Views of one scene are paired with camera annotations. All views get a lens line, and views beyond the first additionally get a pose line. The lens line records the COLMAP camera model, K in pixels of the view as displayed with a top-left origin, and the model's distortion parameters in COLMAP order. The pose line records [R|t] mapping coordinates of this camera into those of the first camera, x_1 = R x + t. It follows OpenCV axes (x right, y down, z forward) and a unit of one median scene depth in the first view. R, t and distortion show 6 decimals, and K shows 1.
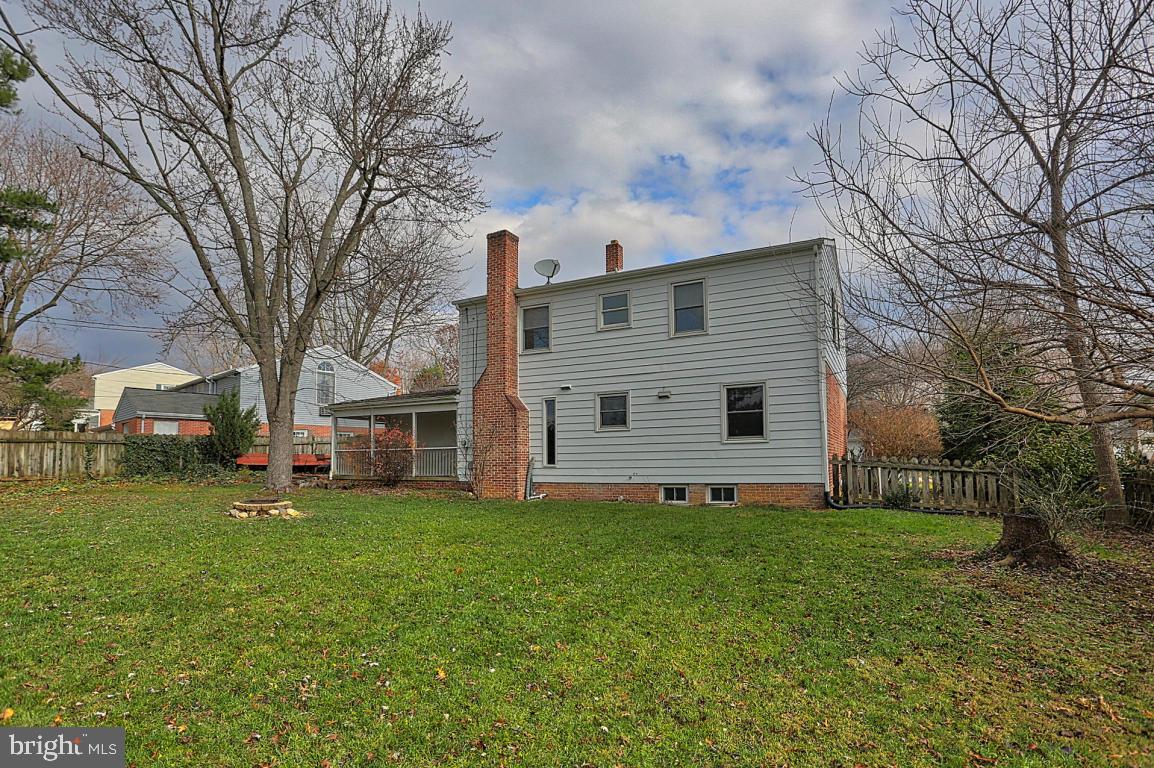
lens RADIAL K [[537.3, 0, 577.0], [0, 537.3, 384.0], [0, 0, 1]] dist [-0.001430, 0.000127]
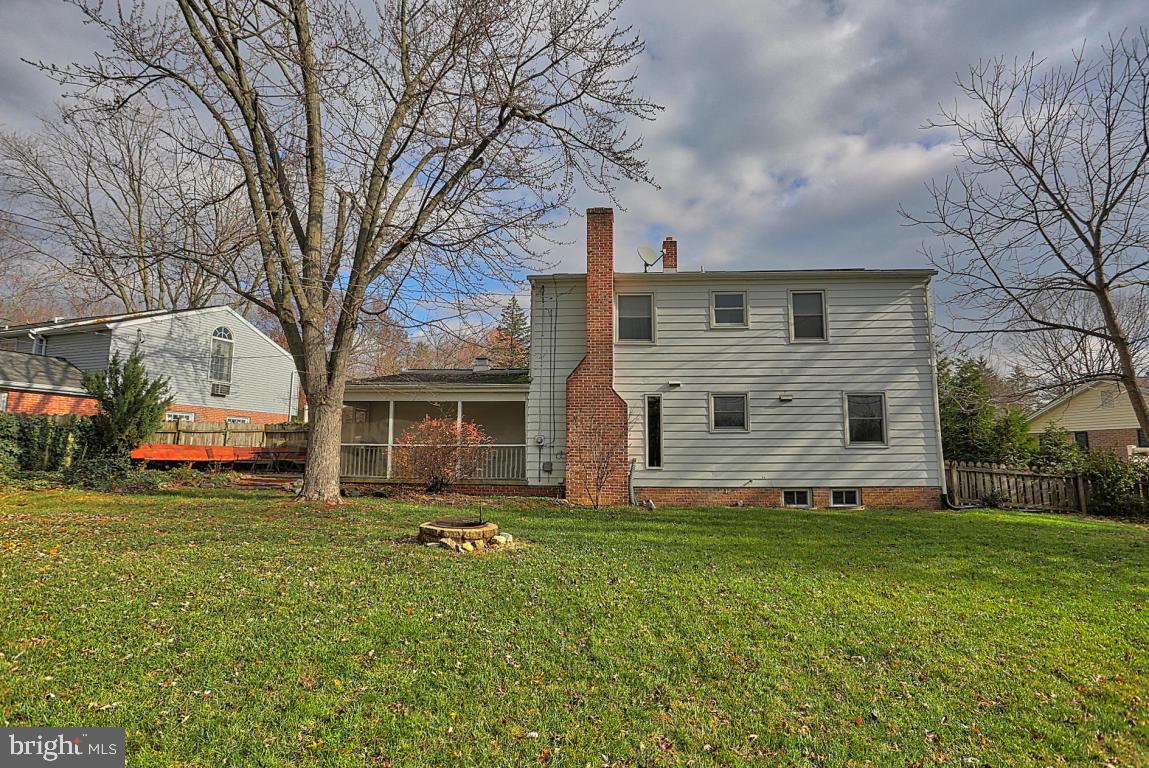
lens RADIAL K [[535.0, 0, 574.5], [0, 535.0, 384.0], [0, 0, 1]] dist [-0.001430, 0.000127]
pose [[0.918848, 0.074647, 0.387487, -0.560608], [-0.069823, 0.997206, -0.026534, 0.043851], [-0.388385, -0.002675, 0.921493, 0.216500]]
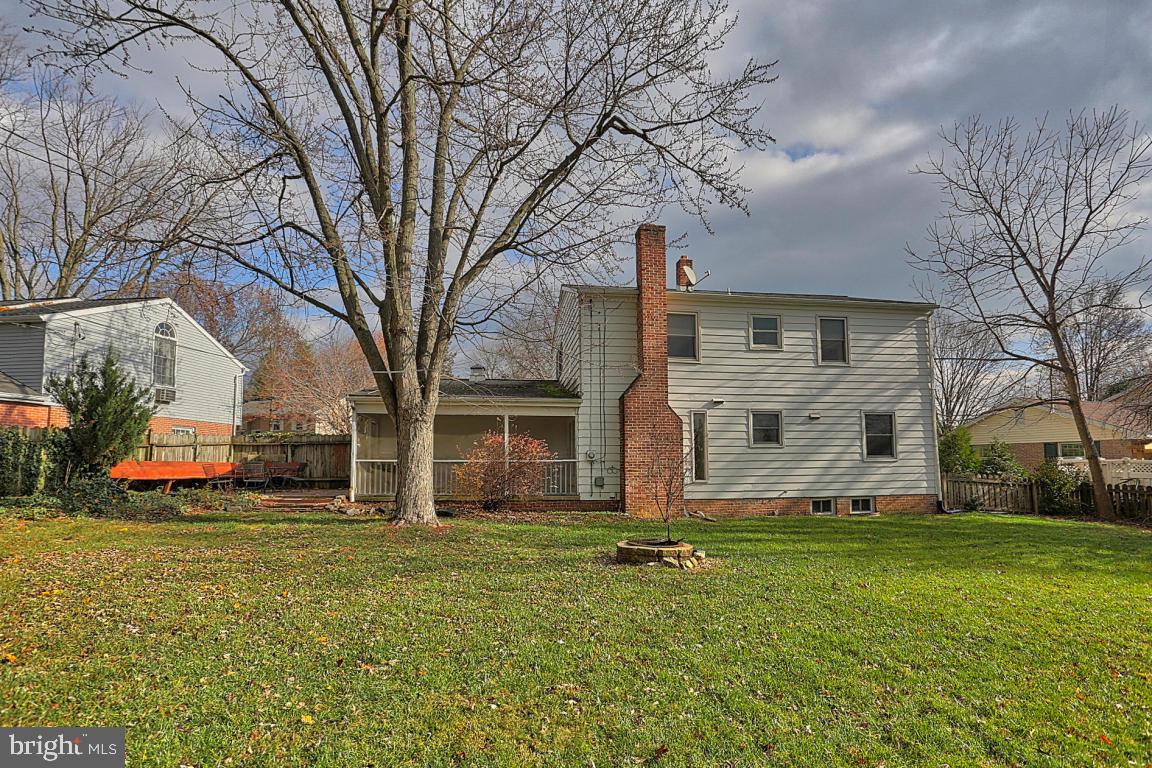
lens RADIAL K [[544.1, 0, 565.5], [0, 544.1, 413.2], [0, 0, 1]] dist [-0.001039, -0.000198]
pose [[0.821172, 0.068651, 0.566536, -0.838074], [-0.082595, 0.996583, -0.001044, 0.053019], [-0.564672, -0.045936, 0.824036, 0.350316]]
